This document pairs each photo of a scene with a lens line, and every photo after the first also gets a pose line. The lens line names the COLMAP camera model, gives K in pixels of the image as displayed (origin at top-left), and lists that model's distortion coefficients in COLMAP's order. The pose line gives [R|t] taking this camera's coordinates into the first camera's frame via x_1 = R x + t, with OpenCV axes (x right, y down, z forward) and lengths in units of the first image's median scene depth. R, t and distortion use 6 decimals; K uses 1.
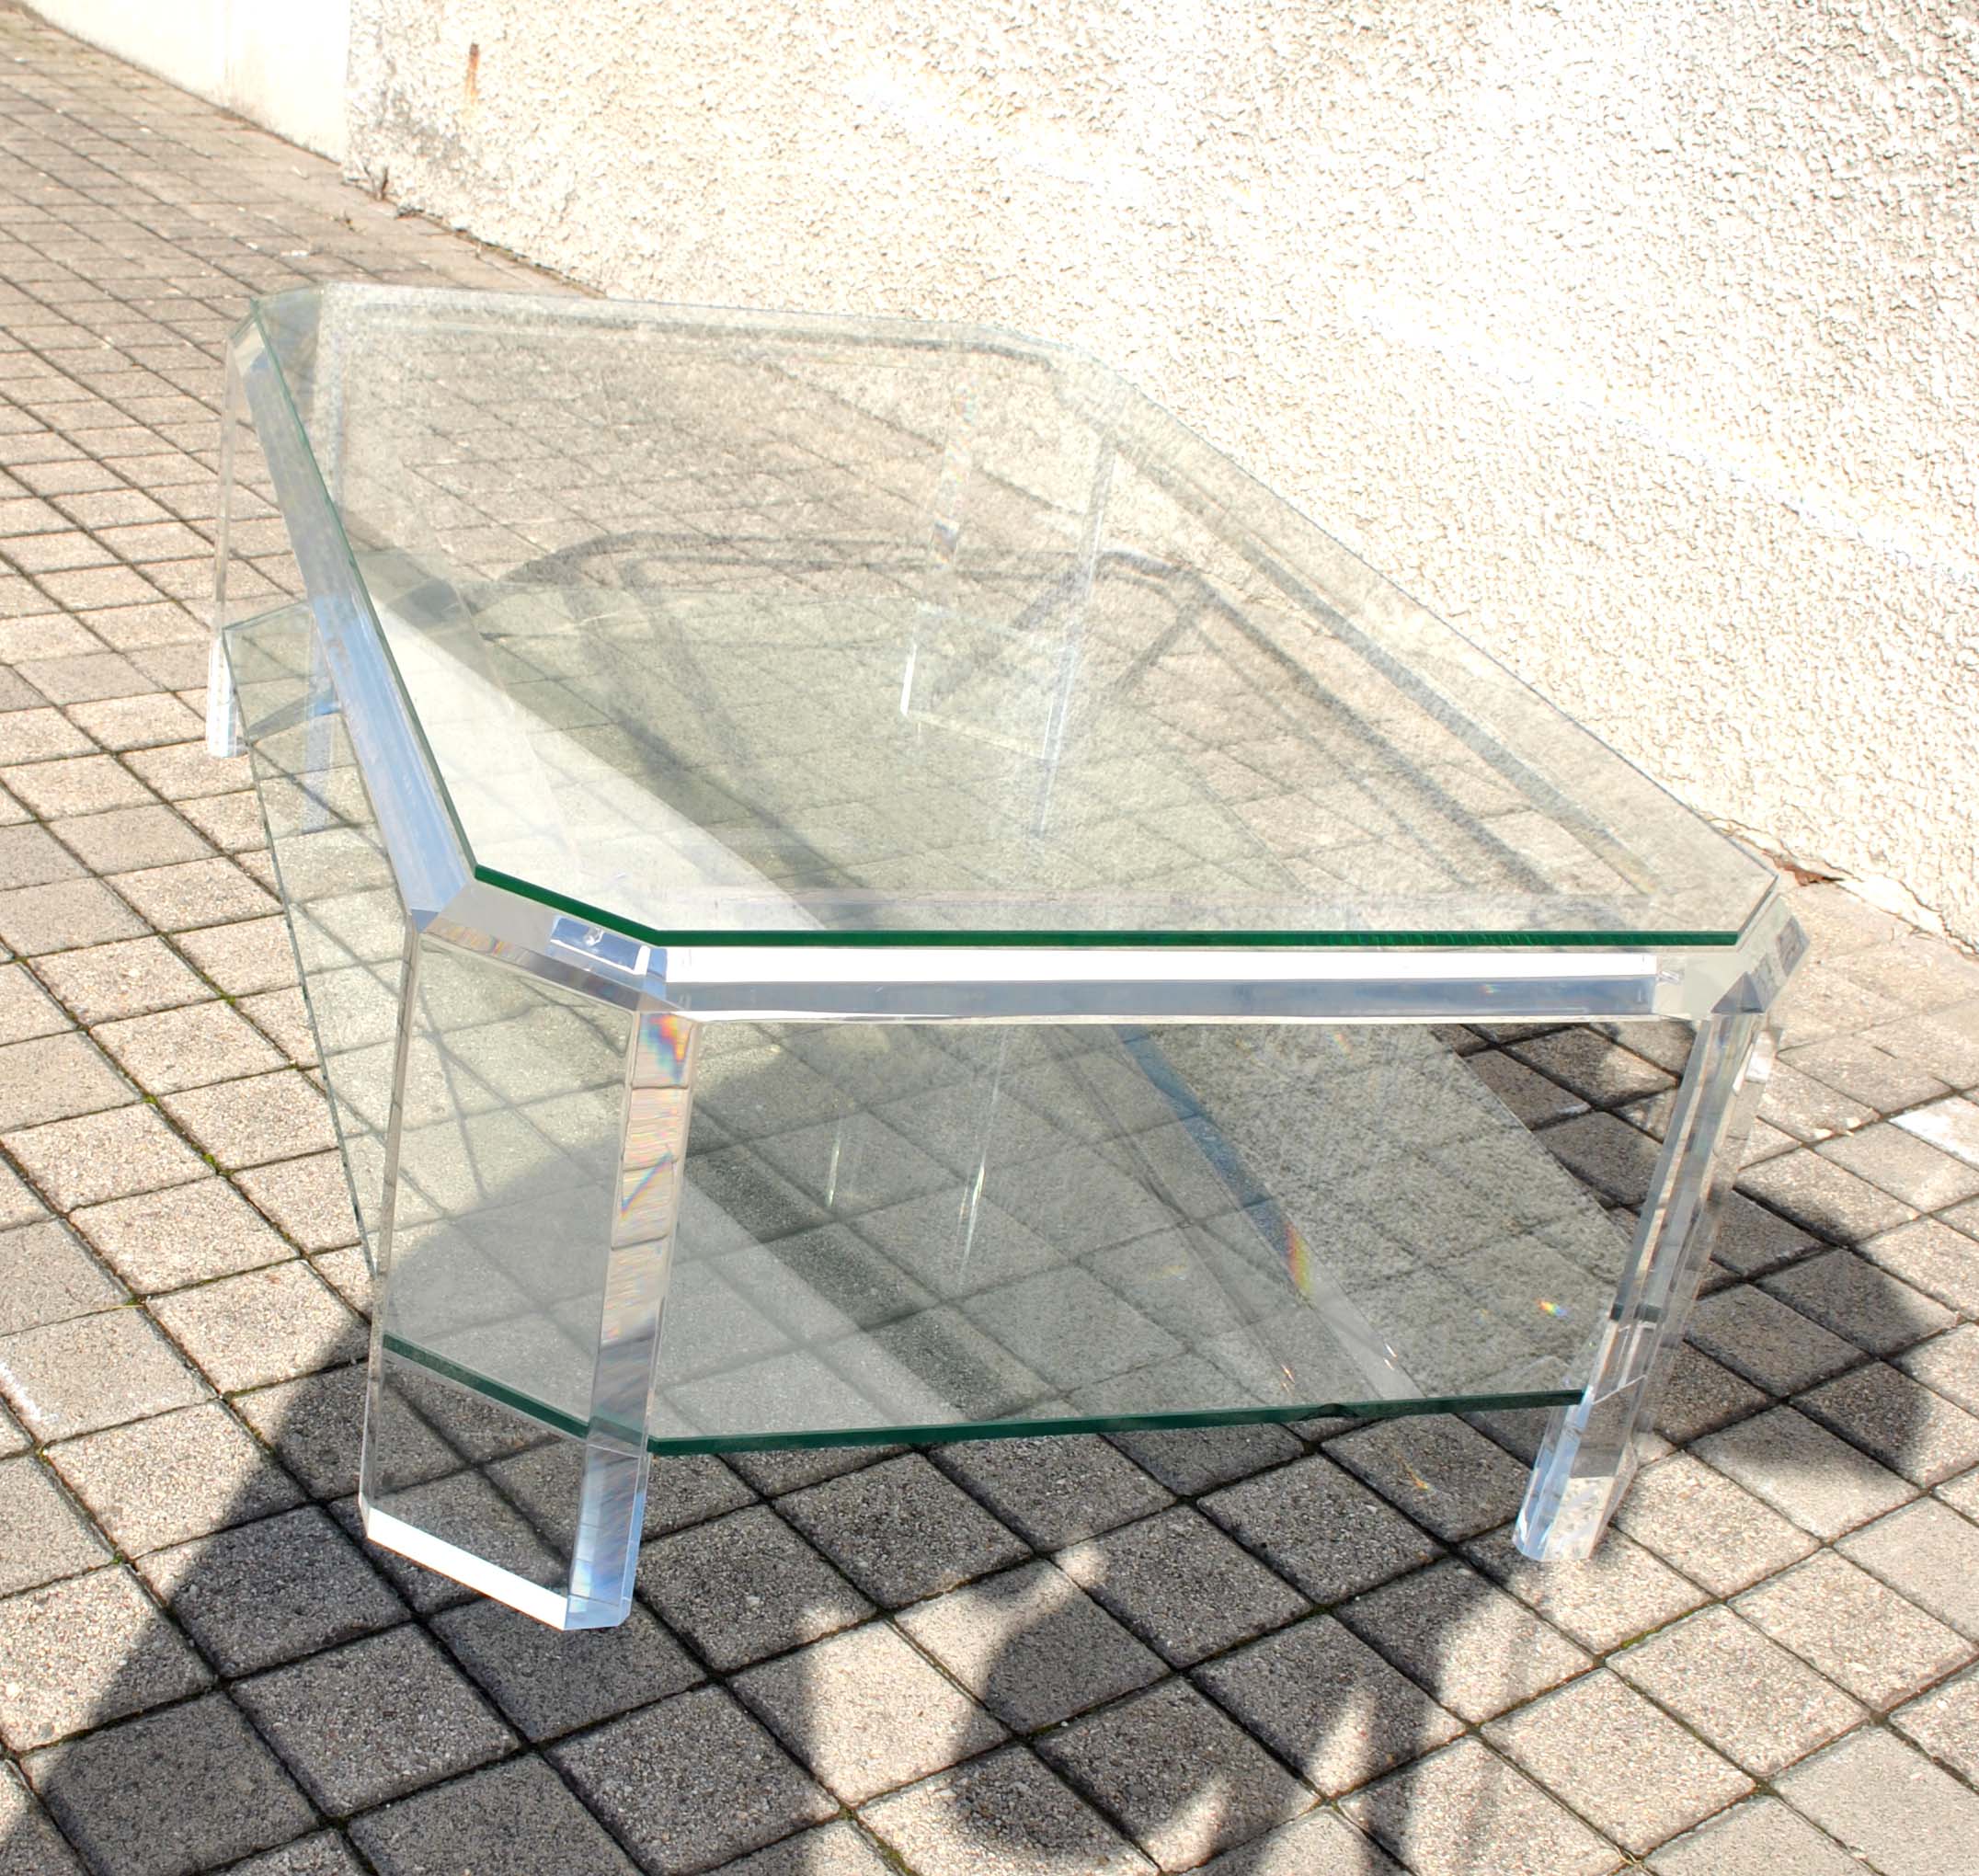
lens RADIAL K [[2751.0, 0, 807.3], [0, 2751.0, 1149.4], [0, 0, 1]] dist [-0.070414, -0.022792]
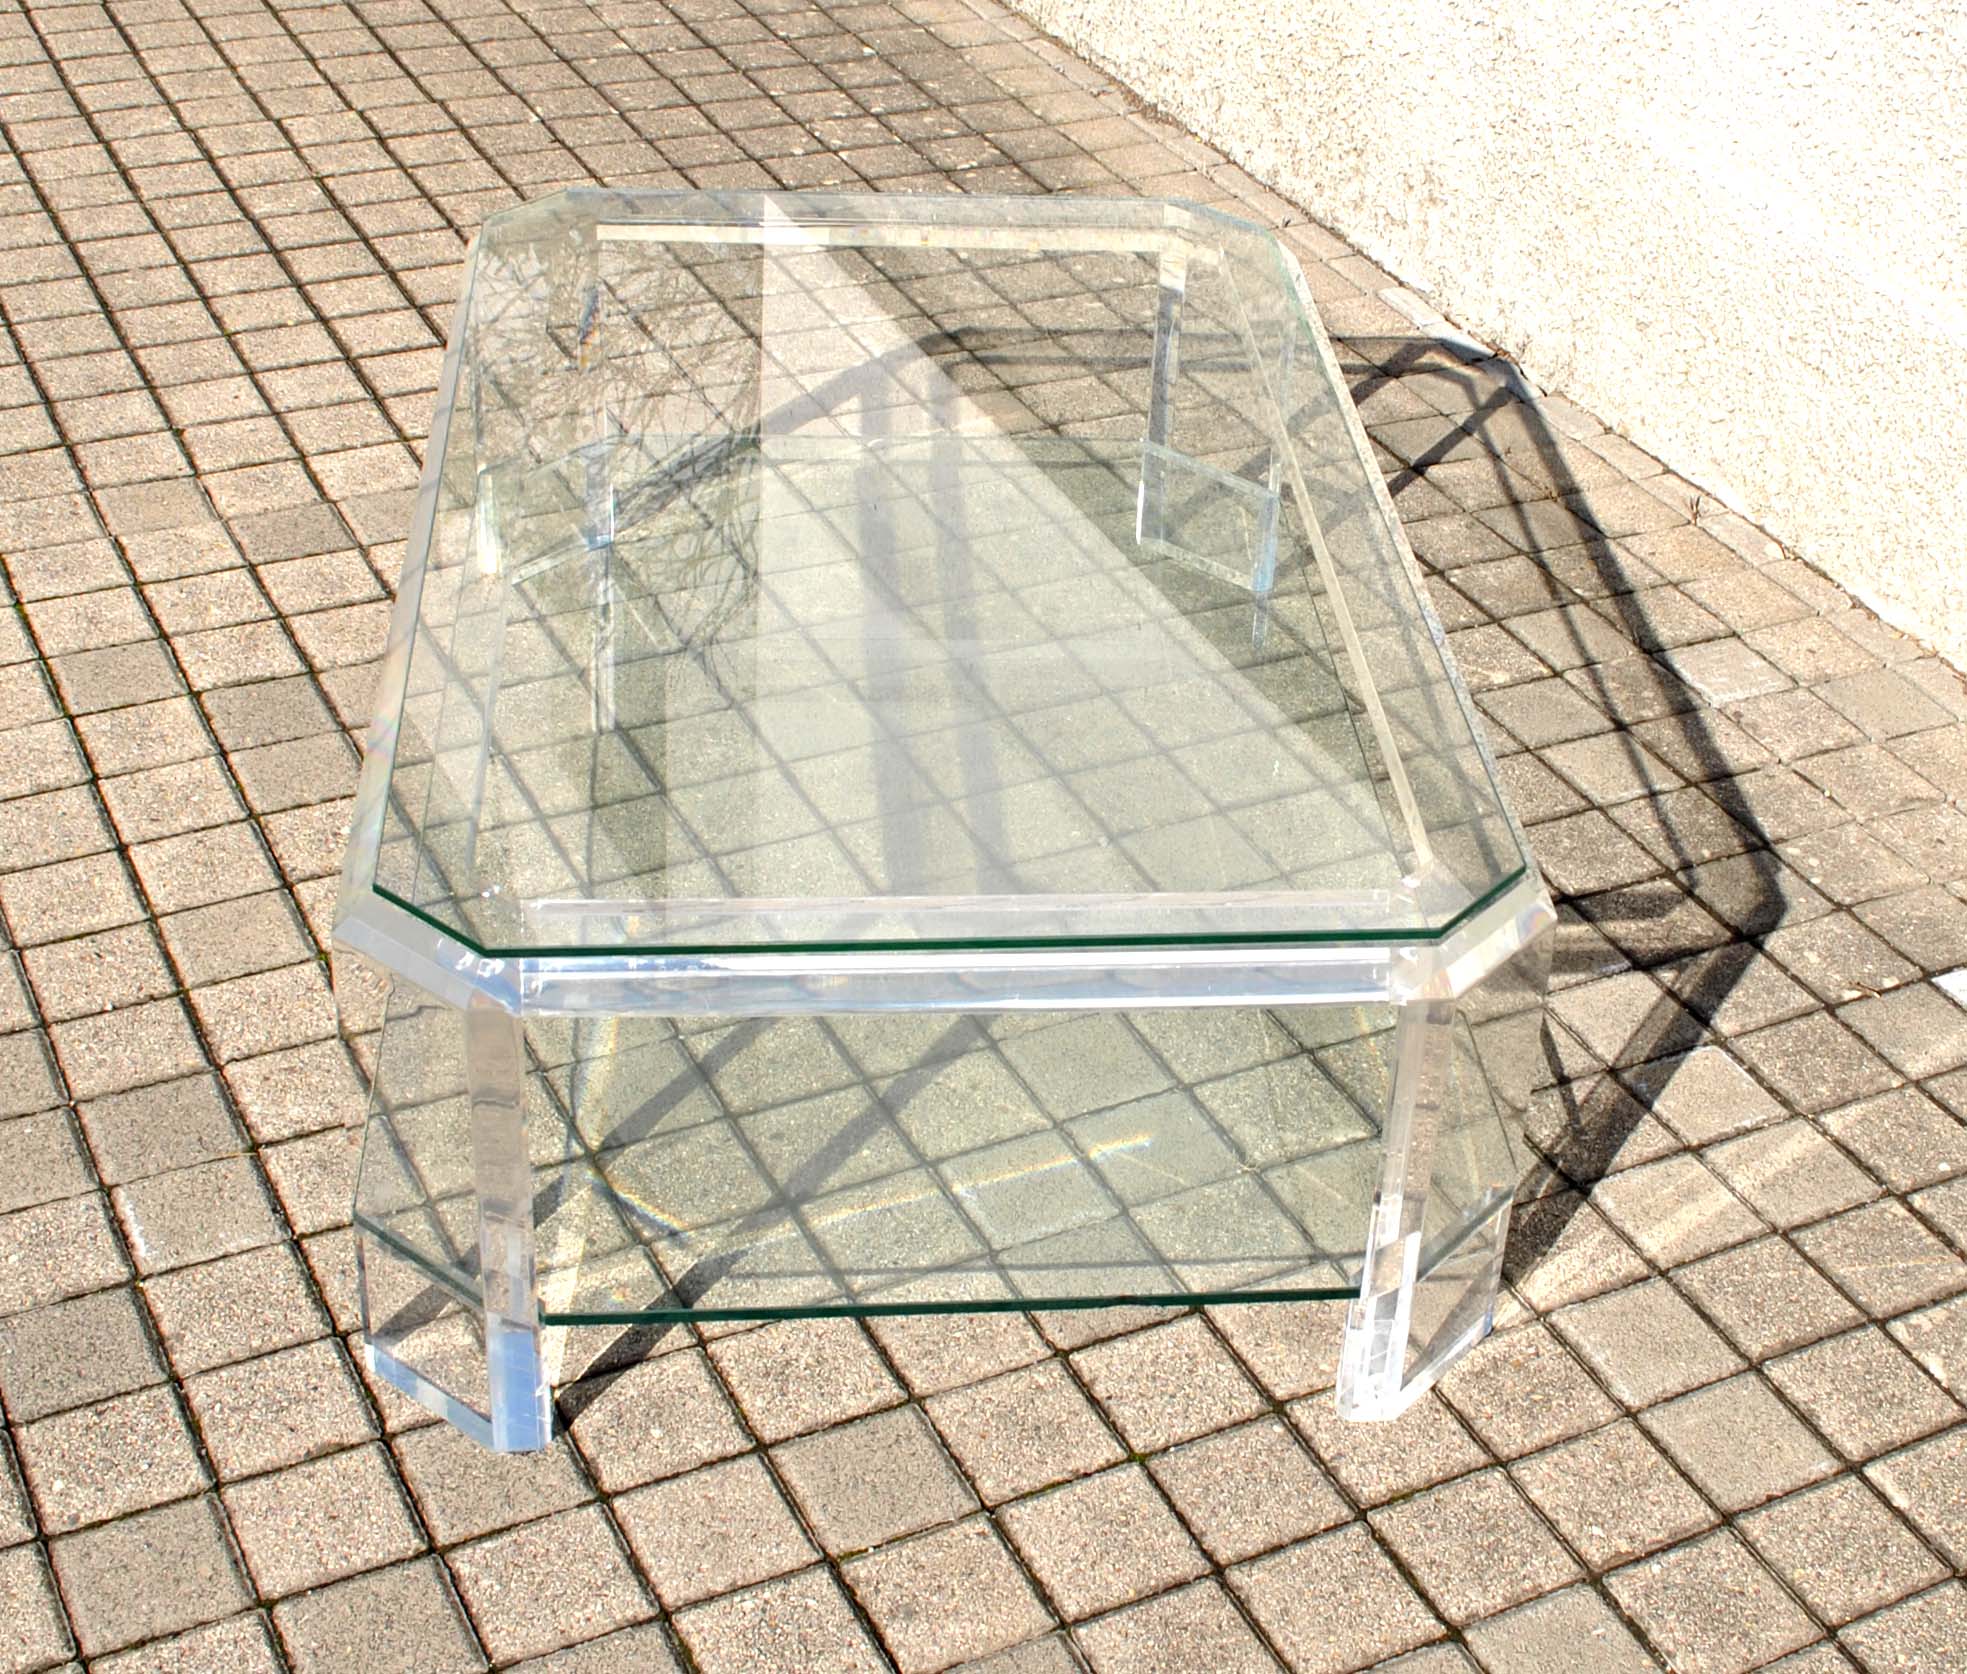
lens RADIAL K [[2970.0, 0, 1230.3], [0, 2970.0, 837.0], [0, 0, 1]] dist [-0.092781, 0.080656]
pose [[0.991319, 0.023283, -0.129400, 0.373122], [-0.017374, 0.998762, 0.046606, -0.159953], [0.130325, -0.043953, 0.990497, -0.264951]]
